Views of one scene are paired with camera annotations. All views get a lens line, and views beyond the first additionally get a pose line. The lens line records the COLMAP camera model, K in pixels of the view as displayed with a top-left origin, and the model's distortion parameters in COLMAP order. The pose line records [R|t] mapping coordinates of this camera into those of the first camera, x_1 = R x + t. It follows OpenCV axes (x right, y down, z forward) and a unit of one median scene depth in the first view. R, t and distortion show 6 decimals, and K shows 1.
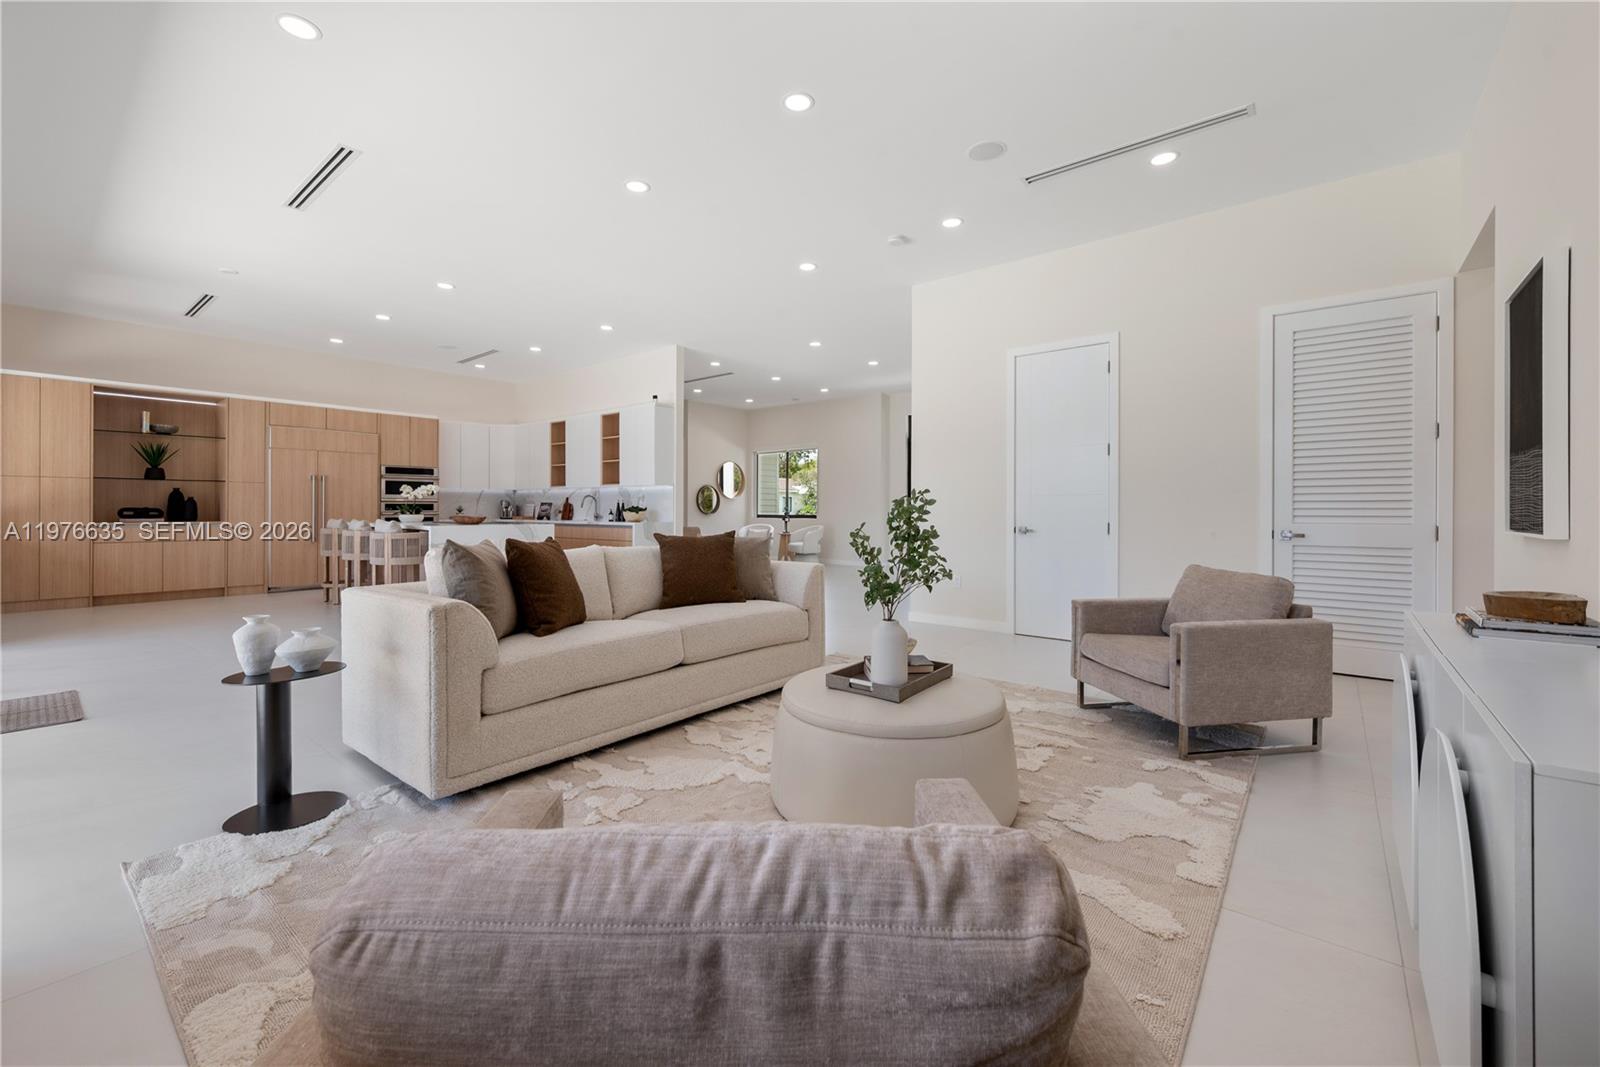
lens RADIAL K [[648.8, 0, 802.6], [0, 648.8, 508.4], [0, 0, 1]] dist [-0.000438, -0.000059]
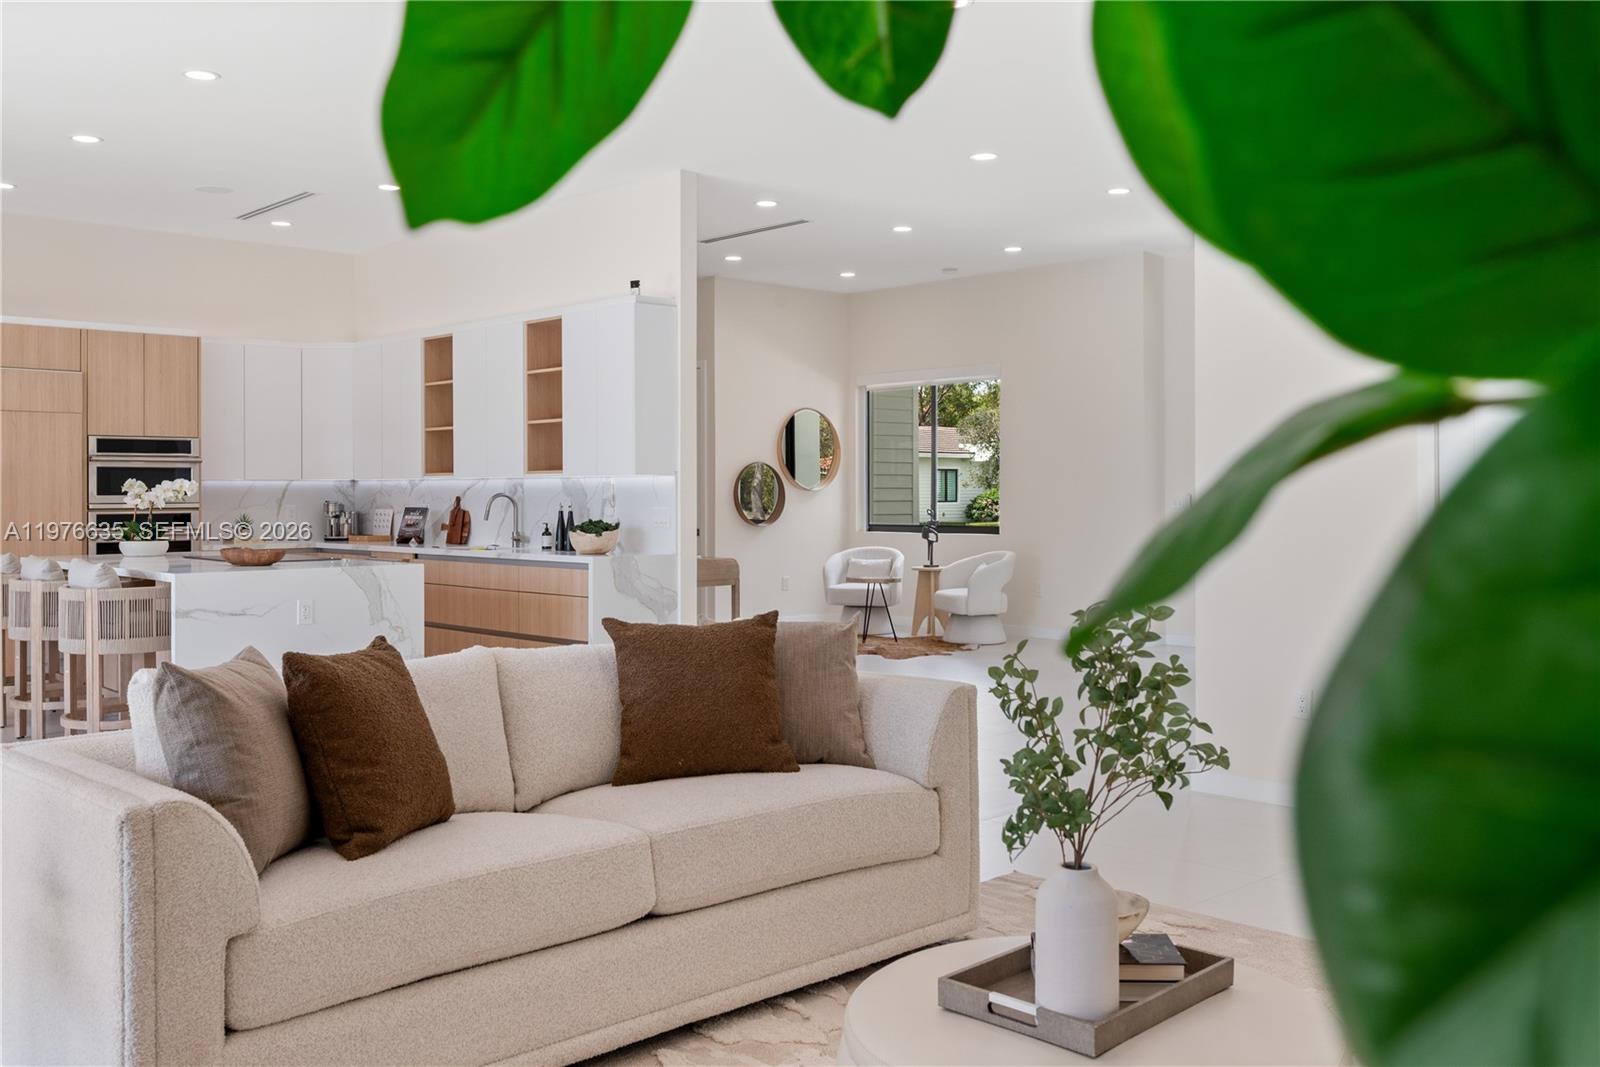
lens RADIAL K [[1439.8, 0, 800.8], [0, 1439.8, 491.4], [0, 0, 1]] dist [-0.007637, -0.001143]
pose [[0.991766, -0.005834, -0.127933, 0.041966], [0.005956, 0.999982, 0.000570, -0.050128], [0.127928, -0.001327, 0.991783, -0.004128]]
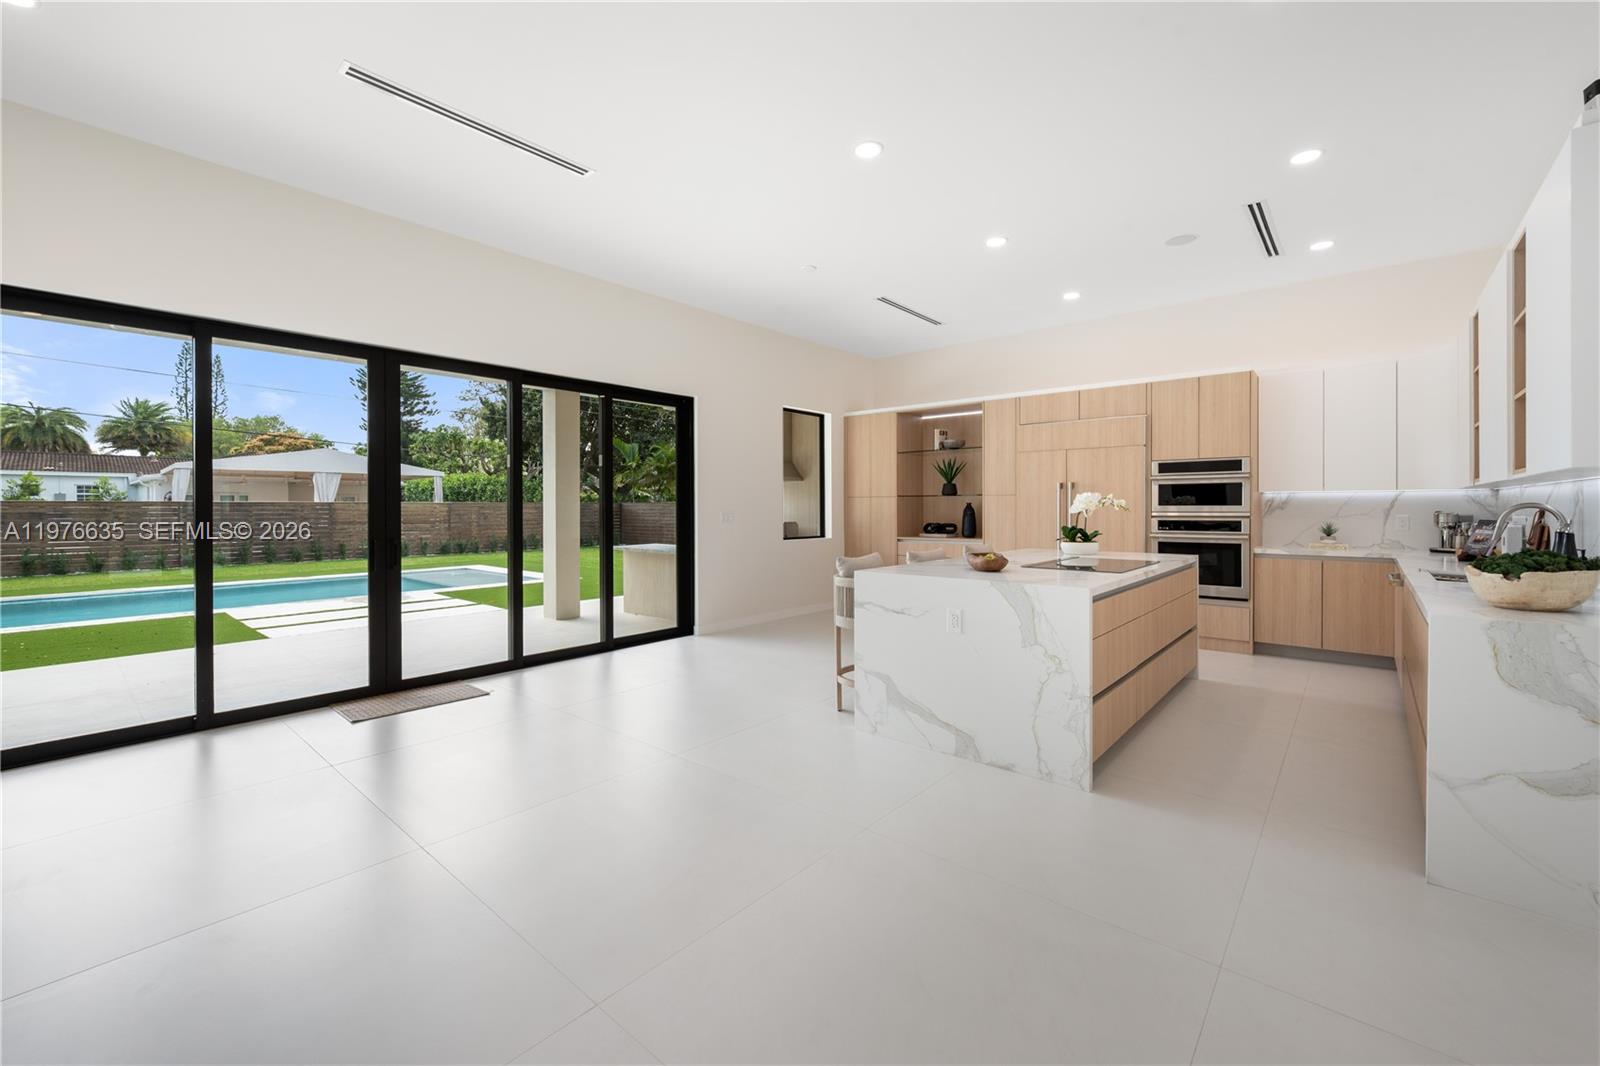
lens RADIAL K [[648.8, 0, 802.6], [0, 648.8, 507.9], [0, 0, 1]] dist [-0.000438, -0.000059]
pose [[-0.032311, -0.001595, -0.999477, 0.034718], [0.005480, 0.999983, -0.001773, -0.046195], [0.999463, -0.005535, -0.032302, 1.524608]]
